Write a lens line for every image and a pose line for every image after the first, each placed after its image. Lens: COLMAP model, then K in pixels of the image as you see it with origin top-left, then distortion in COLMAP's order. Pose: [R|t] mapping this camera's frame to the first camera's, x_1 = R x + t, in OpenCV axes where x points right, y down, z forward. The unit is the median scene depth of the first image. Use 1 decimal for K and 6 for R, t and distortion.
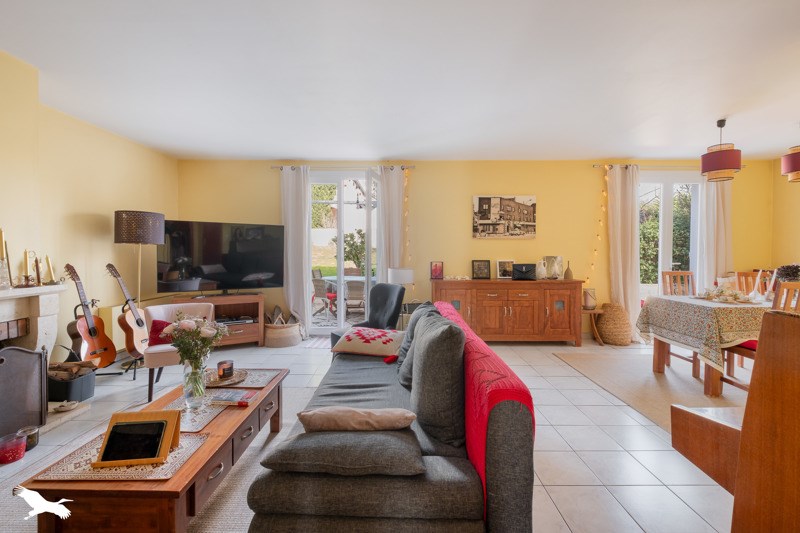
lens RADIAL K [[362.3, 0, 402.1], [0, 362.3, 254.5], [0, 0, 1]] dist [-0.003330, -0.000985]
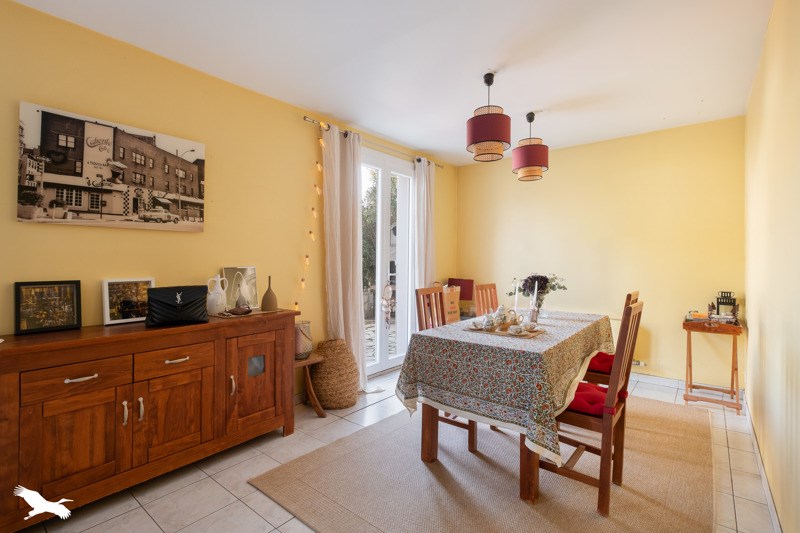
lens RADIAL K [[370.6, 0, 404.3], [0, 370.6, 257.4], [0, 0, 1]] dist [0.001634, 0.000192]
pose [[0.628458, 0.006206, 0.777819, 0.209486], [0.005308, 0.999911, -0.012266, -0.003162], [-0.777826, 0.011838, 0.628369, 0.663629]]
